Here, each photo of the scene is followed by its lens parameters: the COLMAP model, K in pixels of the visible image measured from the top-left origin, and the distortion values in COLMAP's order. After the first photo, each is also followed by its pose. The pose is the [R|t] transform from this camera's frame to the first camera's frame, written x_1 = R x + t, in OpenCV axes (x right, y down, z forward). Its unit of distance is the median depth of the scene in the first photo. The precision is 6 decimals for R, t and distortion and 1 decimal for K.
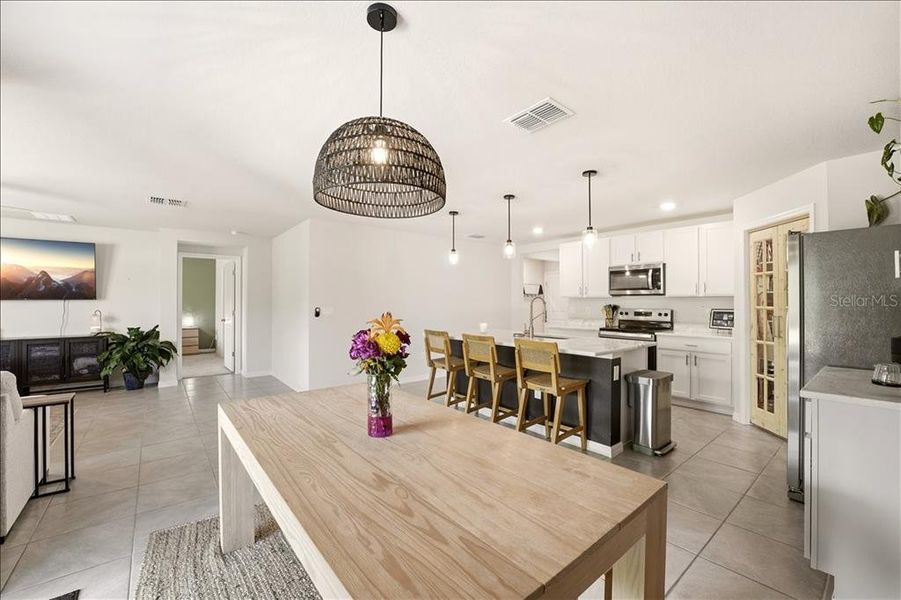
lens RADIAL K [[369.2, 0, 448.3], [0, 369.2, 300.4], [0, 0, 1]] dist [-0.033283, 0.004882]
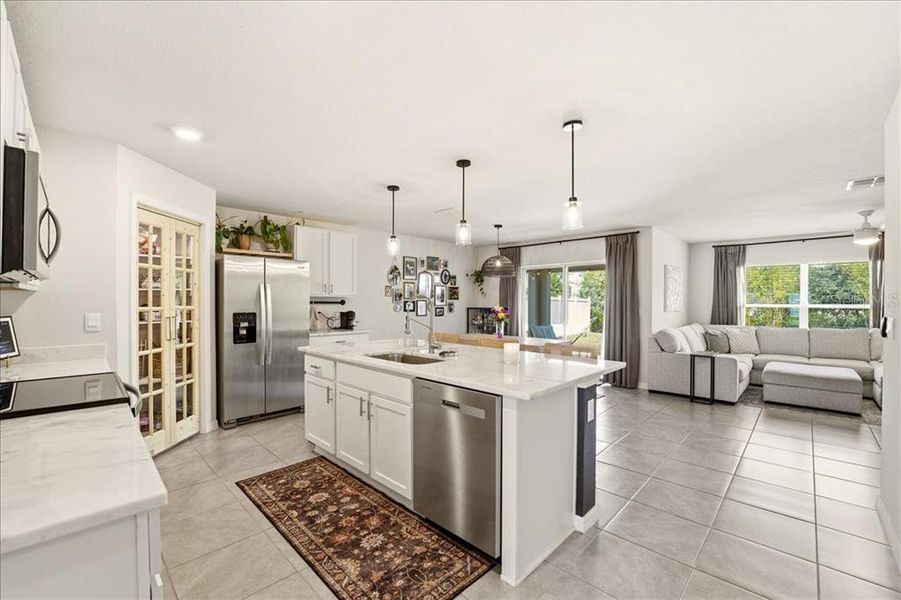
lens RADIAL K [[374.5, 0, 449.6], [0, 374.5, 303.3], [0, 0, 1]] dist [-0.034611, 0.004677]
pose [[-0.993036, -0.001022, -0.117803, 0.227279], [-0.001069, 0.999999, 0.000342, 0.005126], [0.117803, 0.000466, -0.993037, 1.406969]]
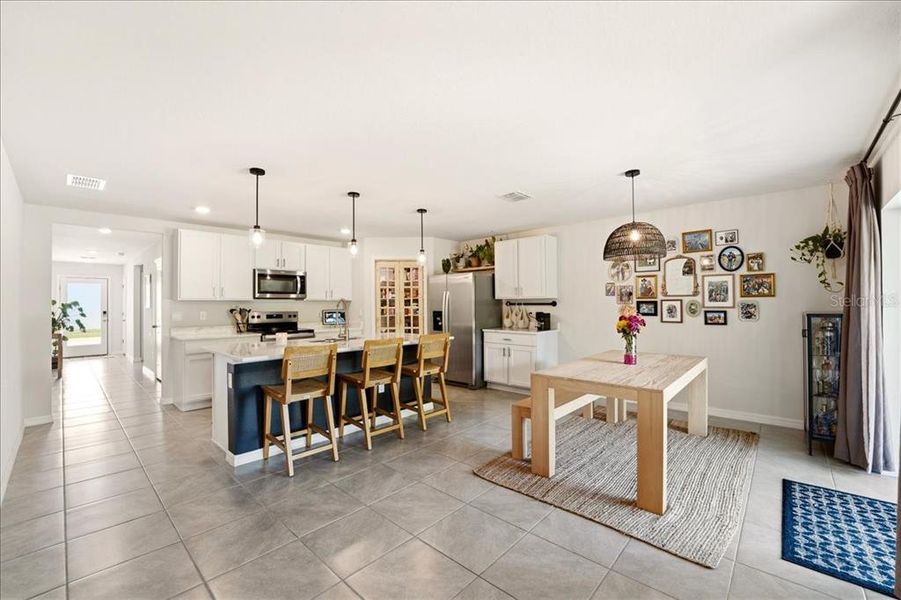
lens RADIAL K [[369.2, 0, 448.3], [0, 369.2, 300.4], [0, 0, 1]] dist [-0.033283, 0.004882]
pose [[-0.144256, 0.011722, 0.989471, -0.651943], [0.003645, 0.999929, -0.011315, 0.004764], [-0.989534, 0.001974, -0.144288, 0.716484]]
